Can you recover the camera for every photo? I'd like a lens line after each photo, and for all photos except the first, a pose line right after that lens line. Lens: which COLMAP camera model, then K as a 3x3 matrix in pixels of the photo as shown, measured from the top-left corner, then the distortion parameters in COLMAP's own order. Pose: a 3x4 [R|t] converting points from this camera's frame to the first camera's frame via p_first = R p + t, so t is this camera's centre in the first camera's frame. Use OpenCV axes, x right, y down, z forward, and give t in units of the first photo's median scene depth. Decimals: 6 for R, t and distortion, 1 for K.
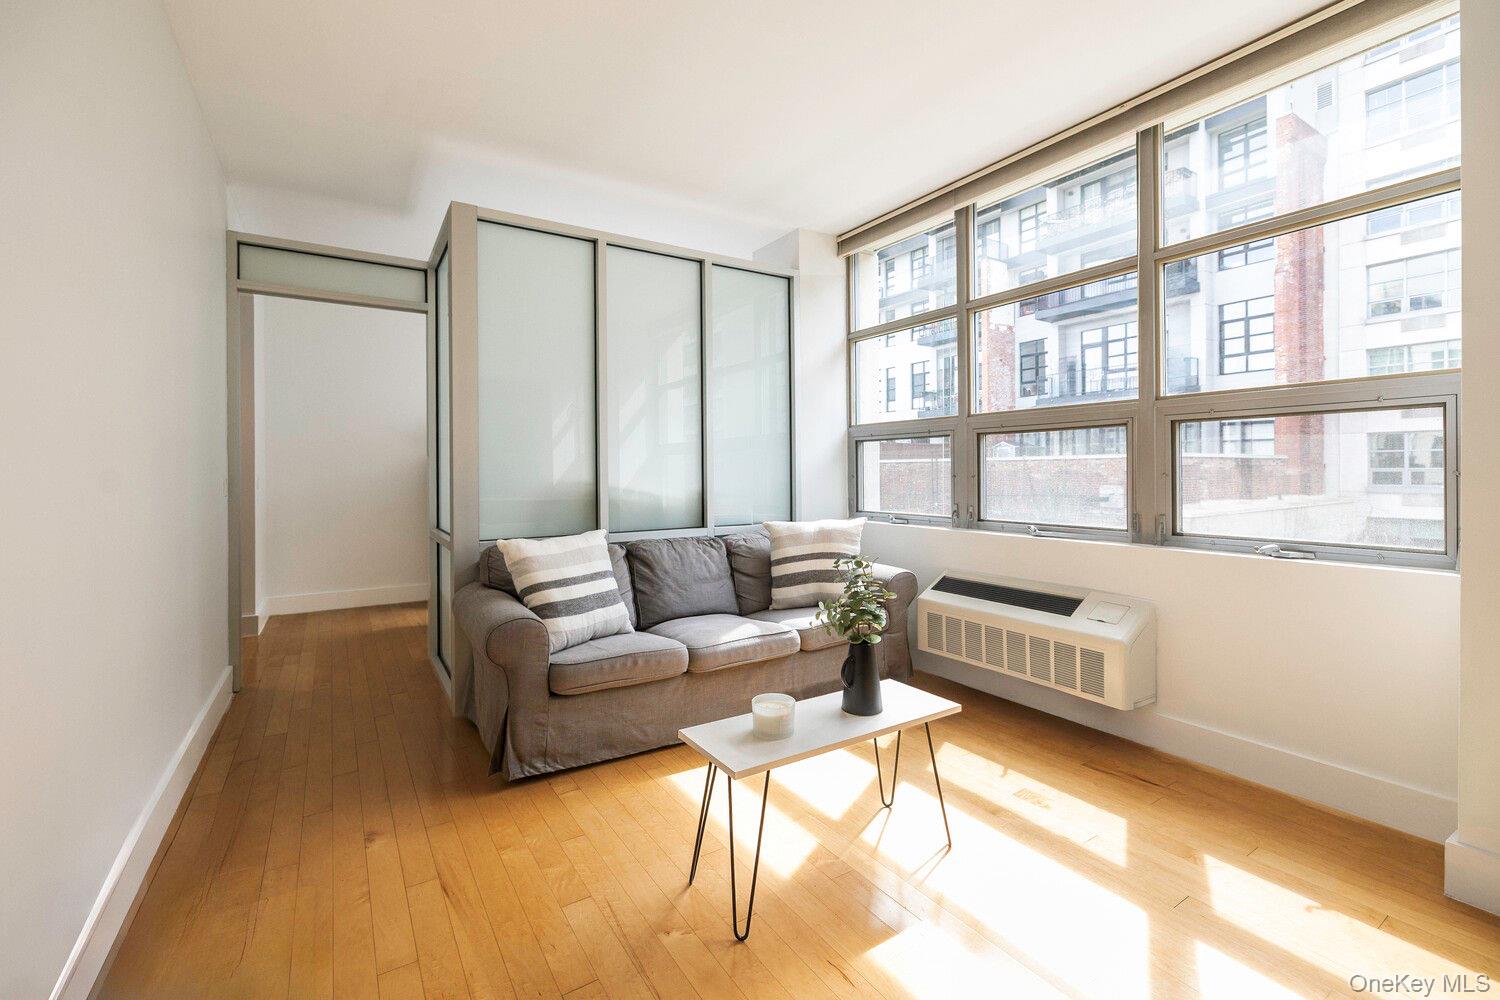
lens RADIAL K [[674.6, 0, 751.3], [0, 674.6, 487.0], [0, 0, 1]] dist [0.001236, 0.000915]
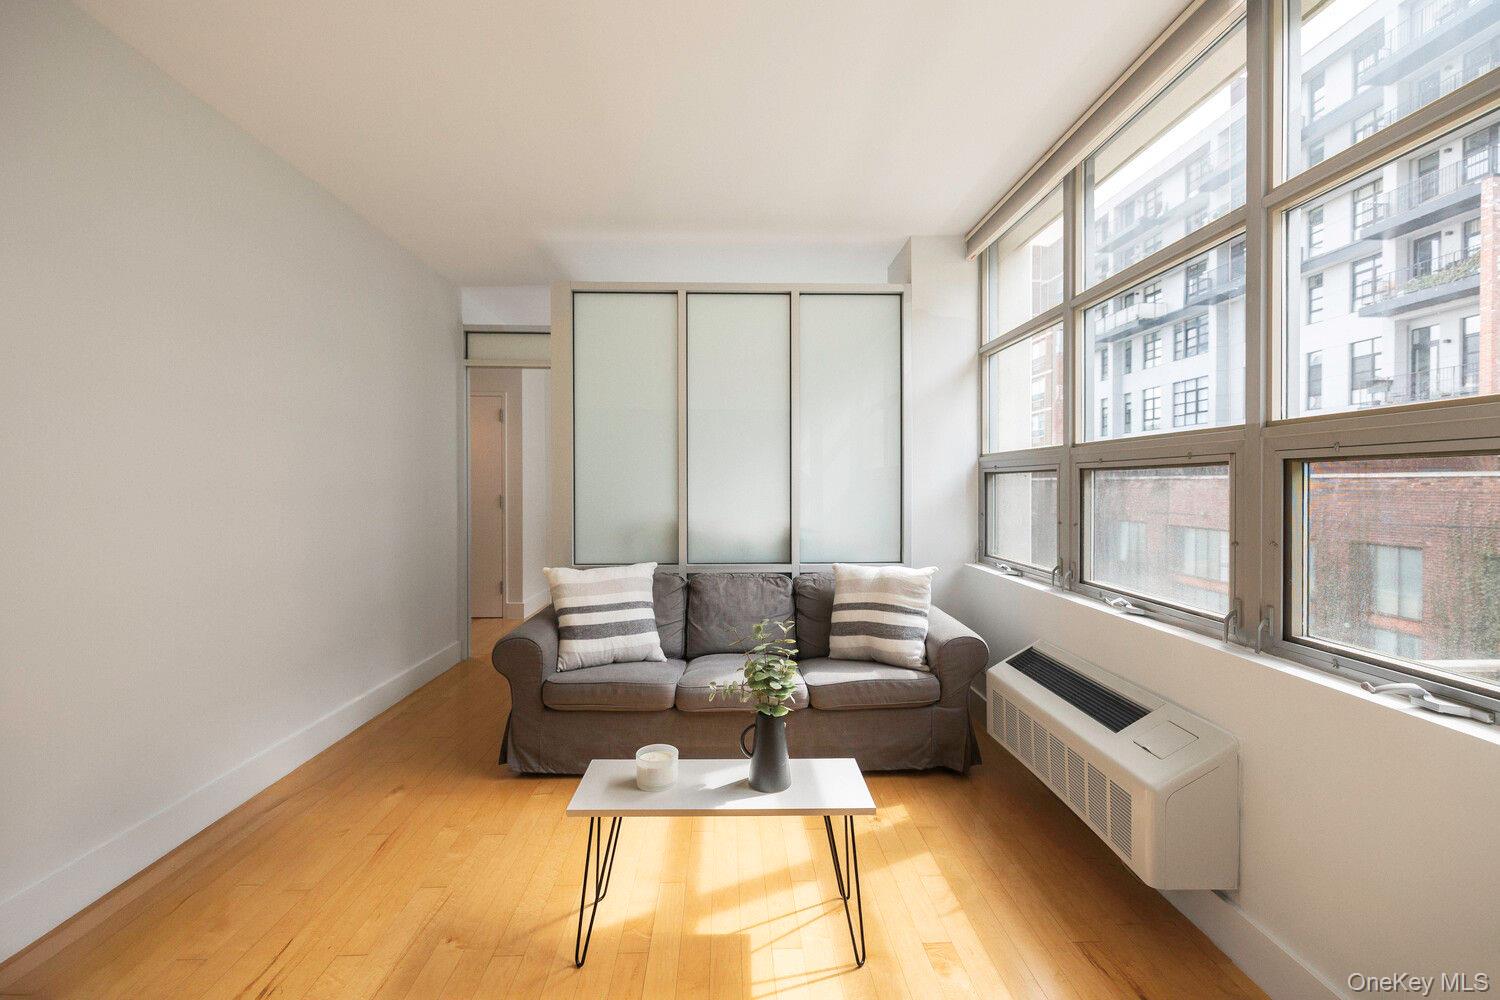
lens RADIAL K [[674.6, 0, 751.3], [0, 674.6, 487.0], [0, 0, 1]] dist [0.001236, 0.000915]
pose [[0.842184, 0.012616, -0.539043, 0.441417], [-0.018569, 0.999812, -0.005612, -0.048470], [0.538871, 0.014736, 0.842259, 0.150518]]
